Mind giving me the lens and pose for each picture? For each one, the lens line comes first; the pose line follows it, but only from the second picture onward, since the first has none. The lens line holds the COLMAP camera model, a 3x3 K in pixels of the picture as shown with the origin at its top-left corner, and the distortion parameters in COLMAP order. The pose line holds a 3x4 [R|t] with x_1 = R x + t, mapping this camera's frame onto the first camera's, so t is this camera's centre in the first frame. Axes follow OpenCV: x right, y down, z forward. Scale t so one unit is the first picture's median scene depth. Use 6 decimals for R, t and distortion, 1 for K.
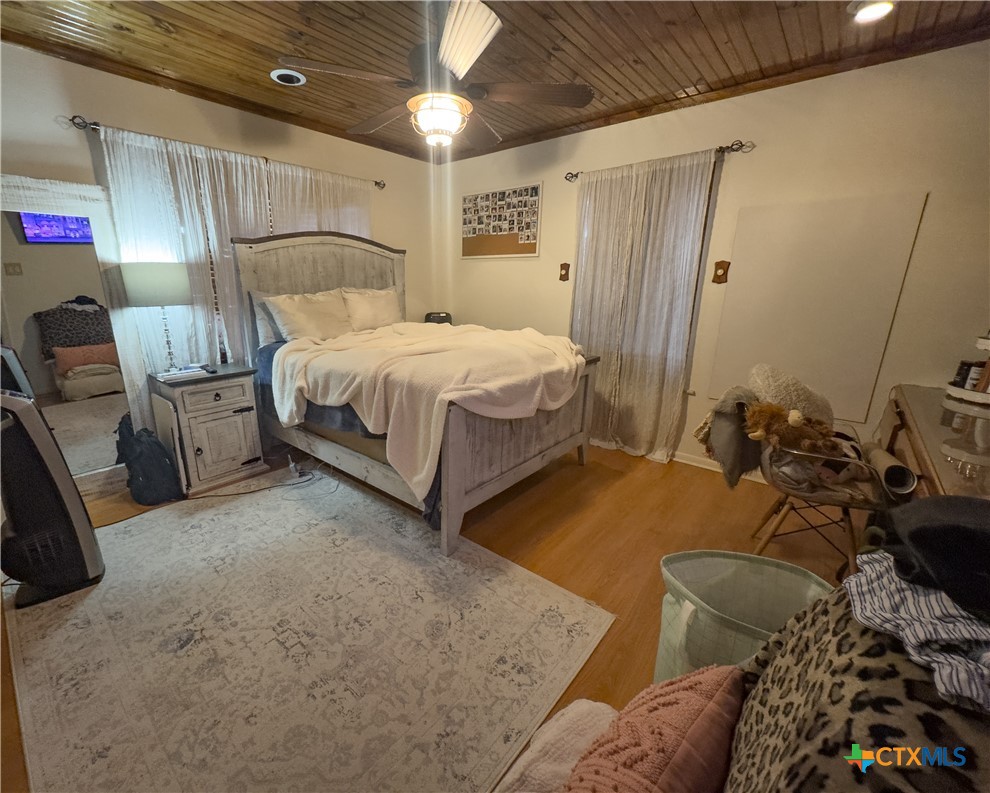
lens RADIAL K [[423.3, 0, 441.3], [0, 423.3, 397.8], [0, 0, 1]] dist [0.000823, -0.000032]
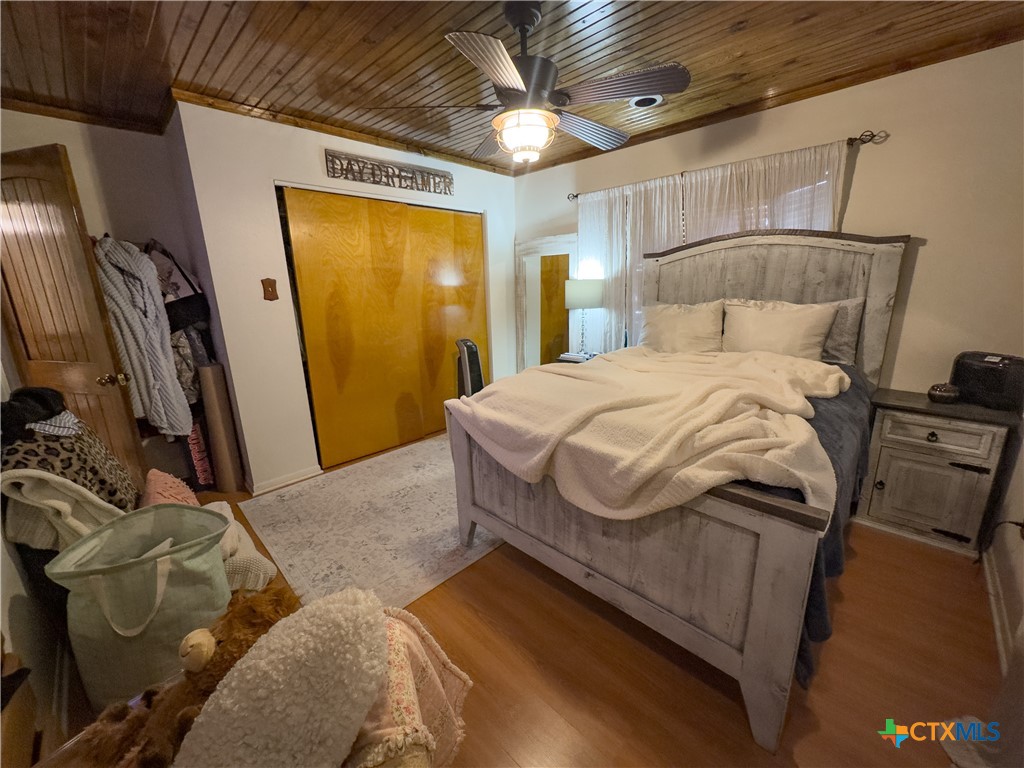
lens RADIAL K [[412.3, 0, 509.4], [0, 412.3, 380.7], [0, 0, 1]] dist [-0.000029, 0.000156]
pose [[-0.042282, 0.215342, -0.975623, 0.649884], [-0.257028, 0.941286, 0.218902, -0.193585], [0.965479, 0.260018, 0.015549, 0.678279]]
